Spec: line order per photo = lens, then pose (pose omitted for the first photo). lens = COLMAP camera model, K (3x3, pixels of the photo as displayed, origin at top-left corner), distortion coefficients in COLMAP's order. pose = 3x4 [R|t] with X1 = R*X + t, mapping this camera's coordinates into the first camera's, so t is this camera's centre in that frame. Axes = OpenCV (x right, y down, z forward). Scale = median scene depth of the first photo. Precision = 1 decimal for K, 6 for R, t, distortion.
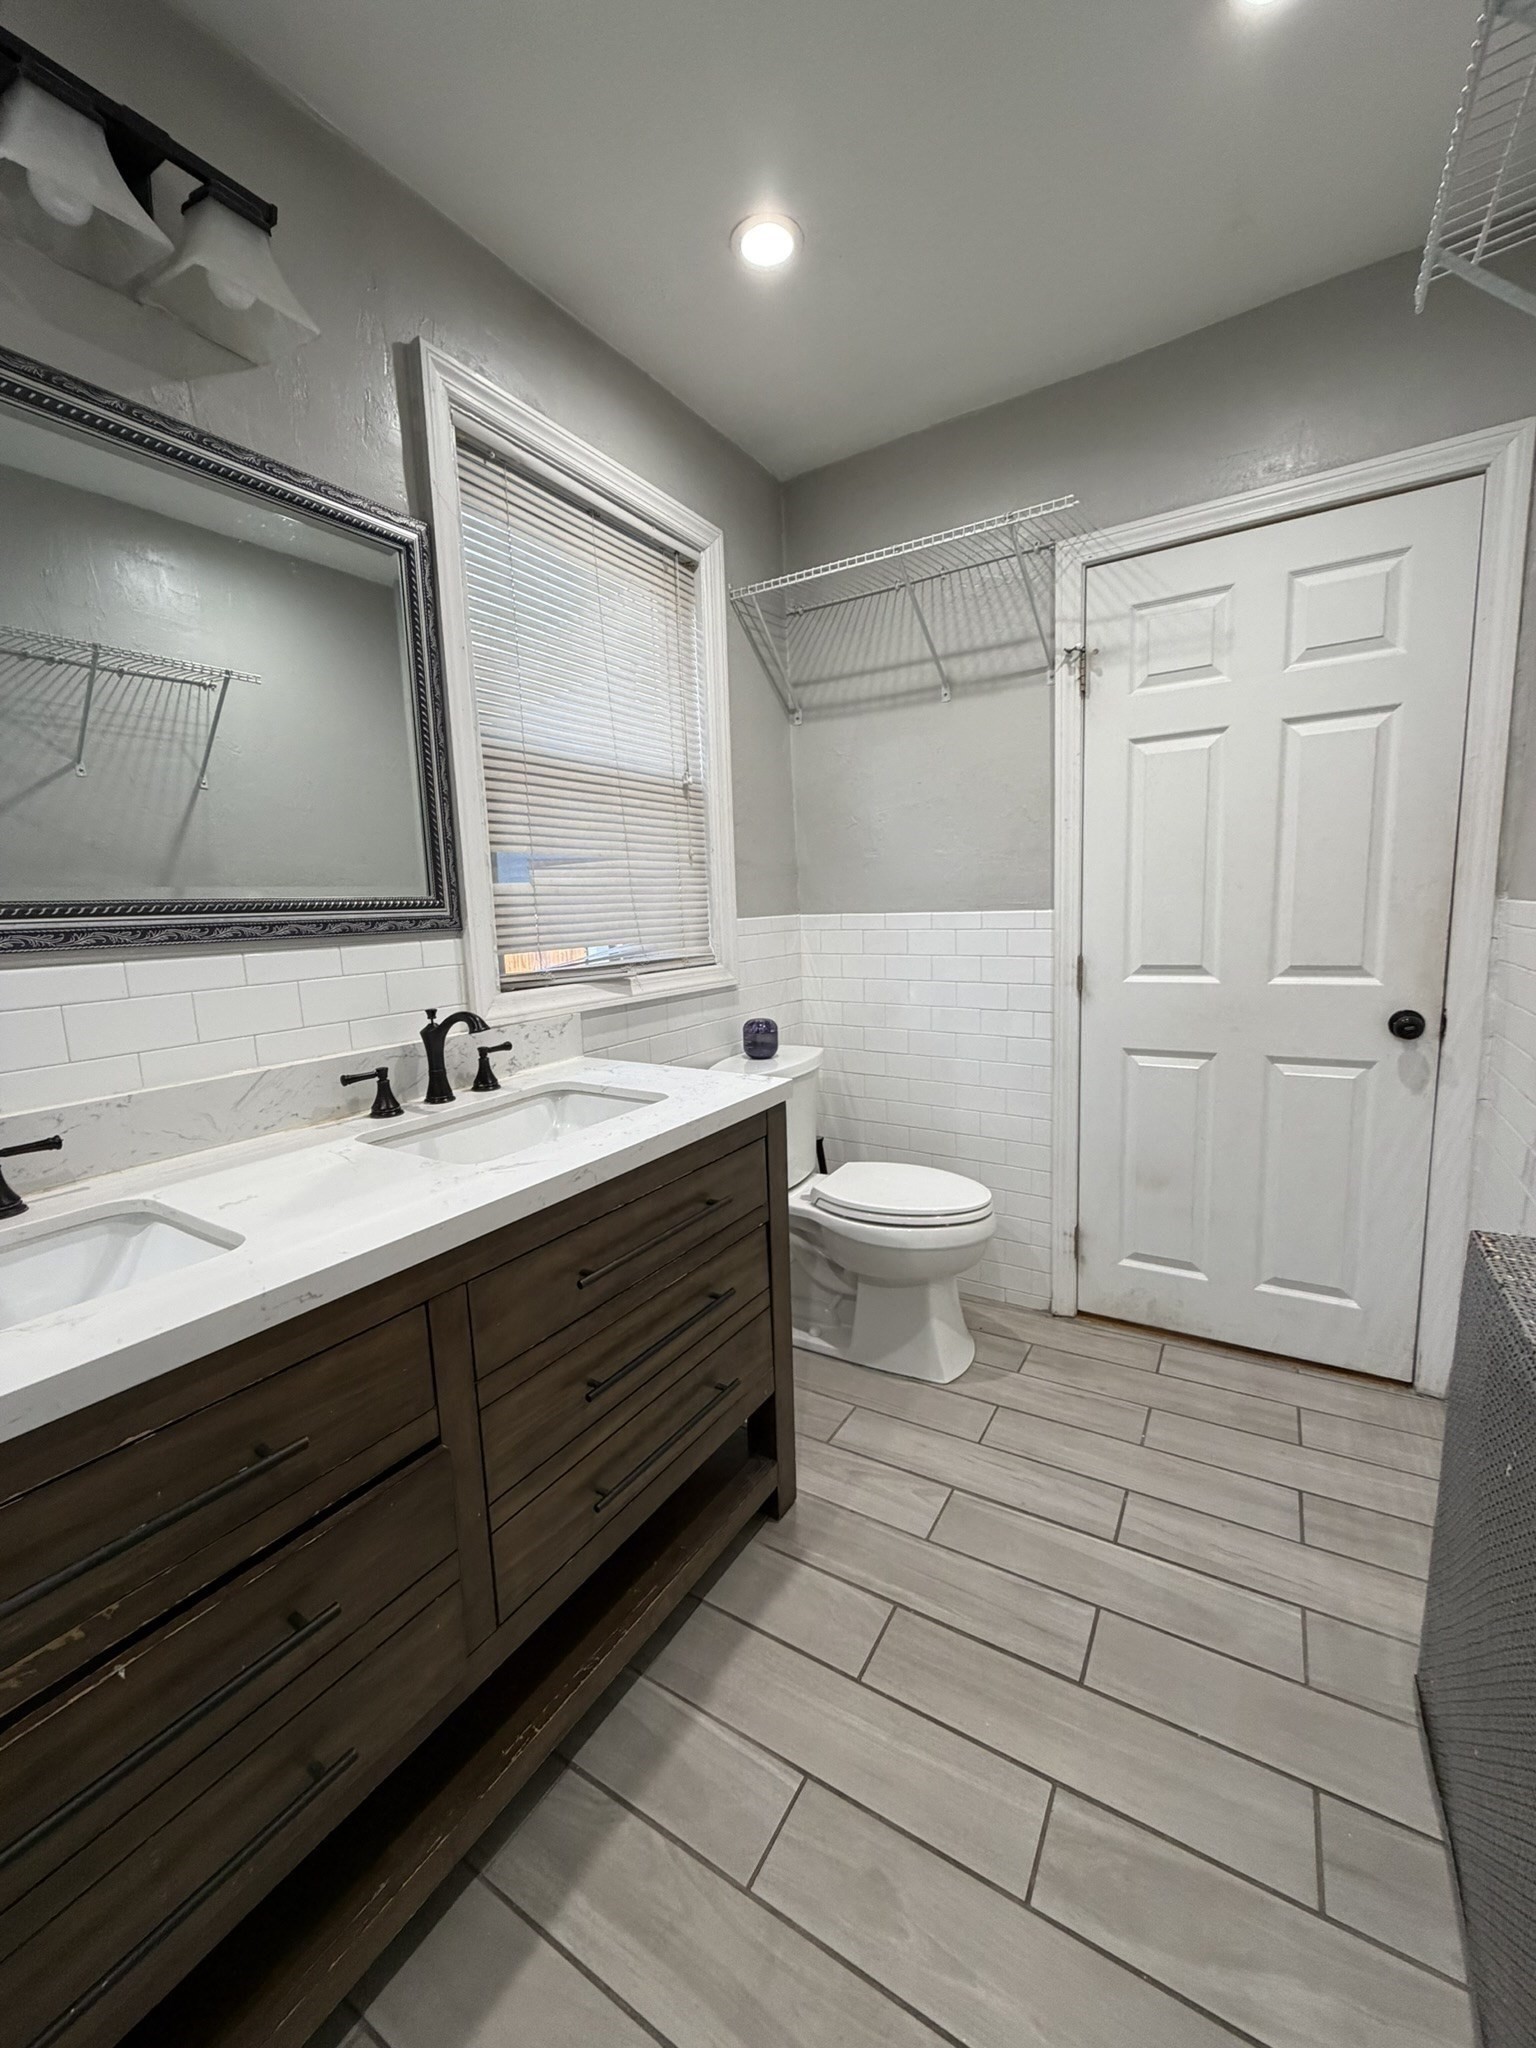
lens RADIAL K [[811.6, 0, 767.5], [0, 811.6, 1015.9], [0, 0, 1]] dist [-0.000563, -0.000030]
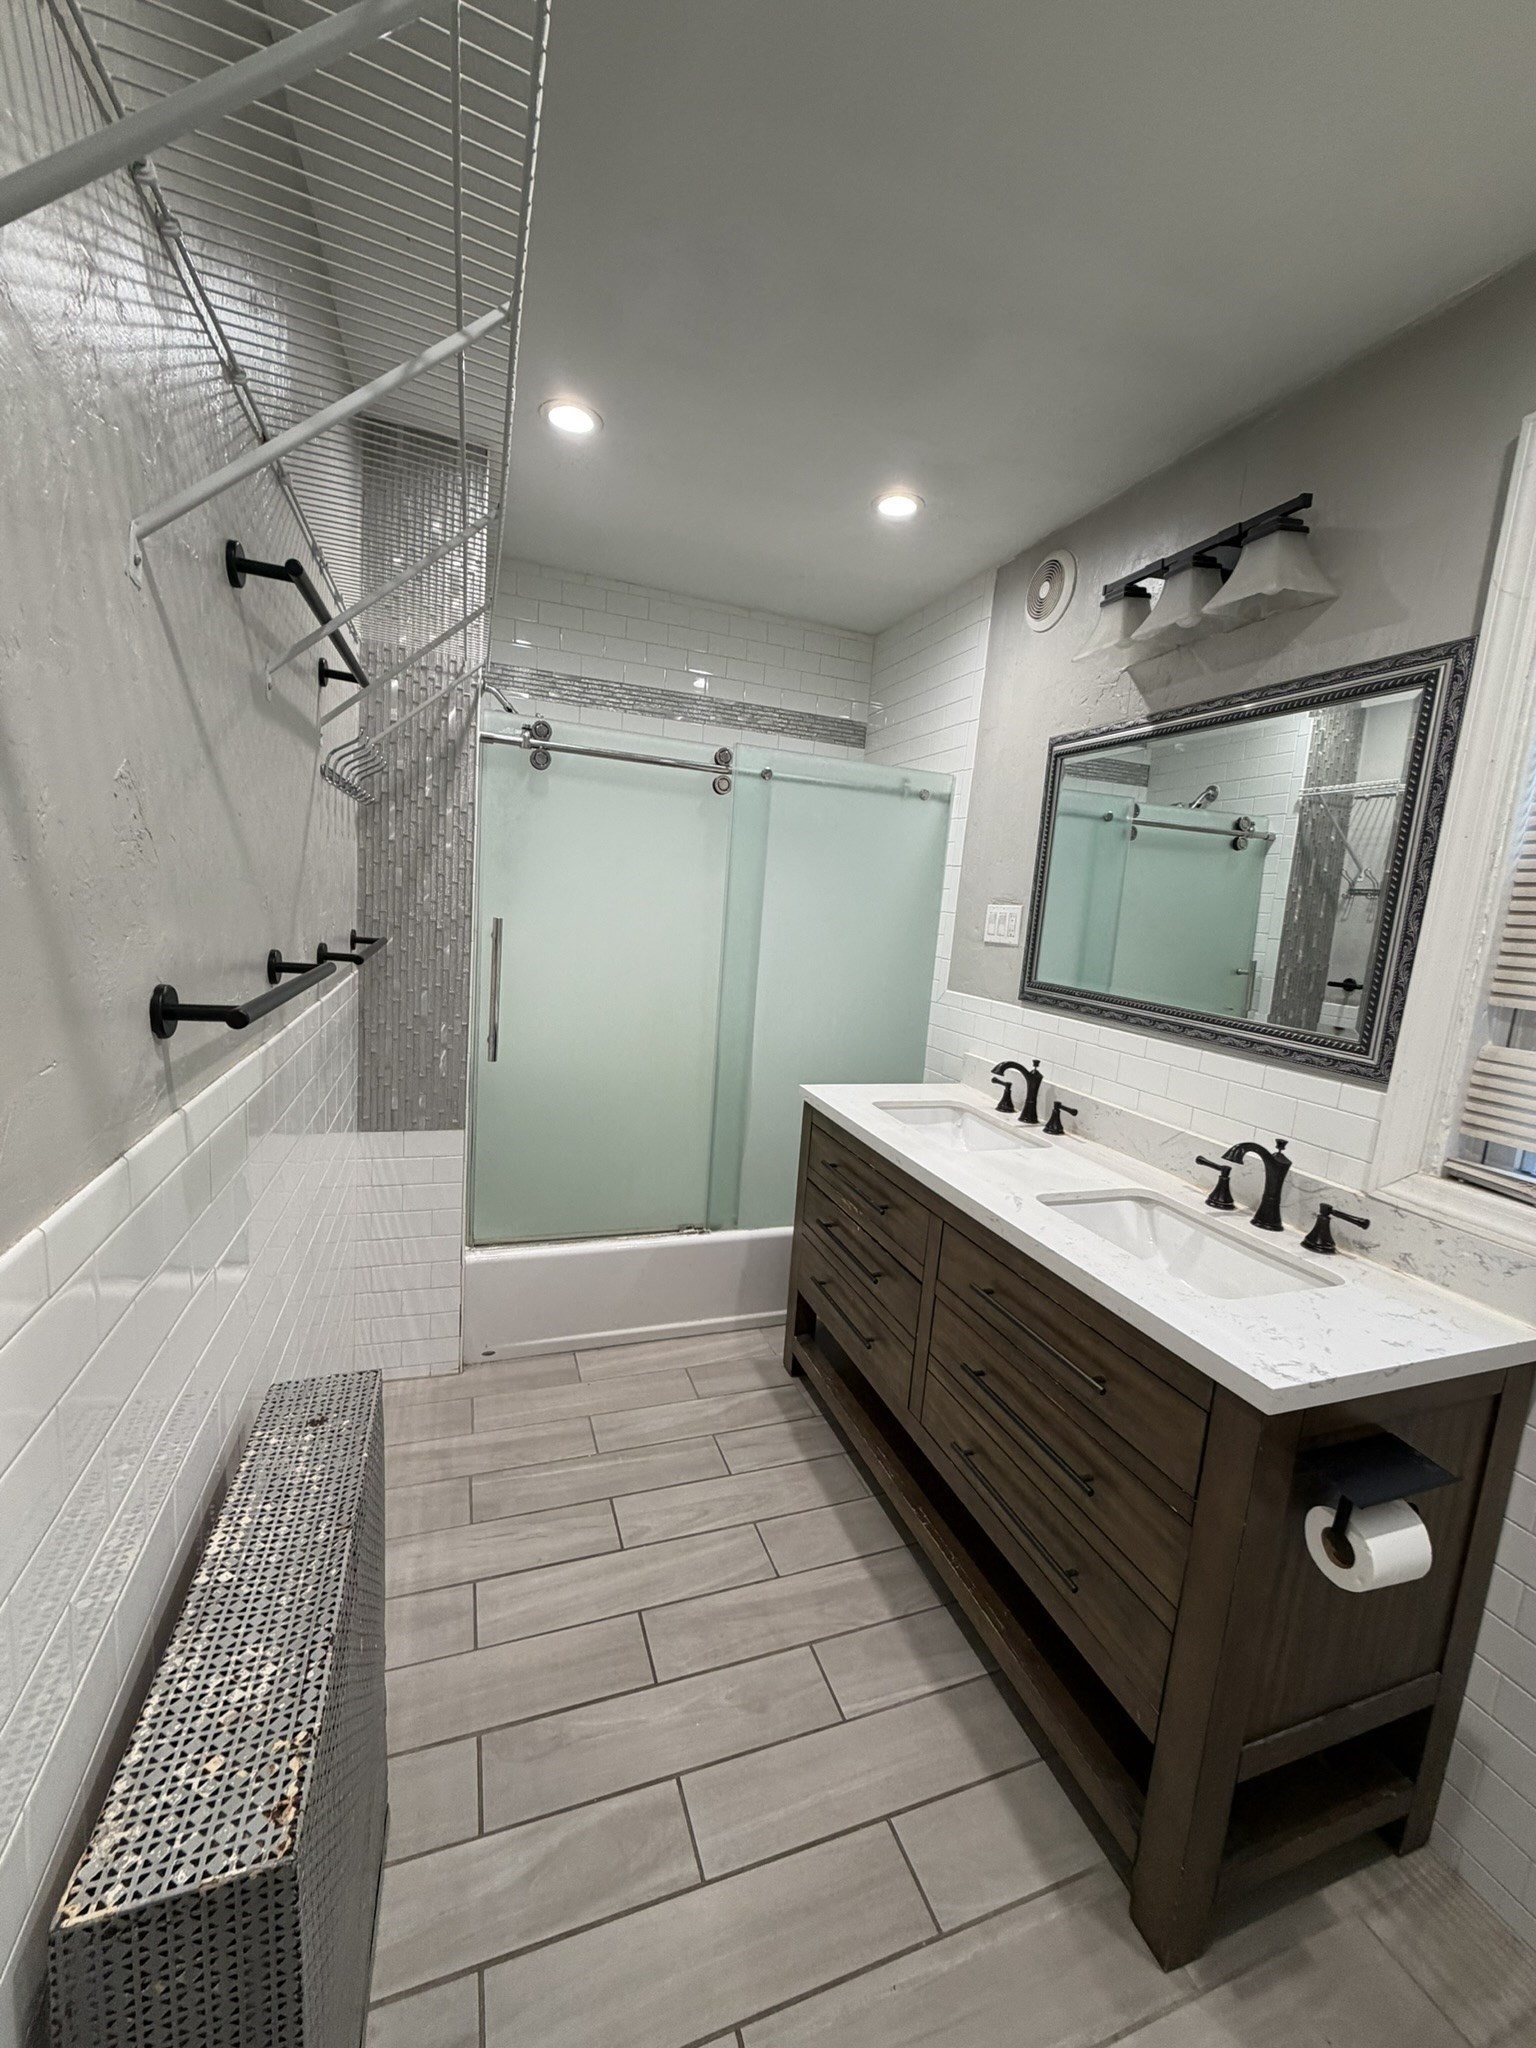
lens RADIAL K [[811.6, 0, 767.5], [0, 811.6, 1015.9], [0, 0, 1]] dist [-0.000563, -0.000030]
pose [[-0.617055, 0.097950, -0.780800, 0.899216], [-0.165922, 0.953722, 0.250769, -0.356052], [0.769229, 0.284290, -0.572246, 1.193382]]
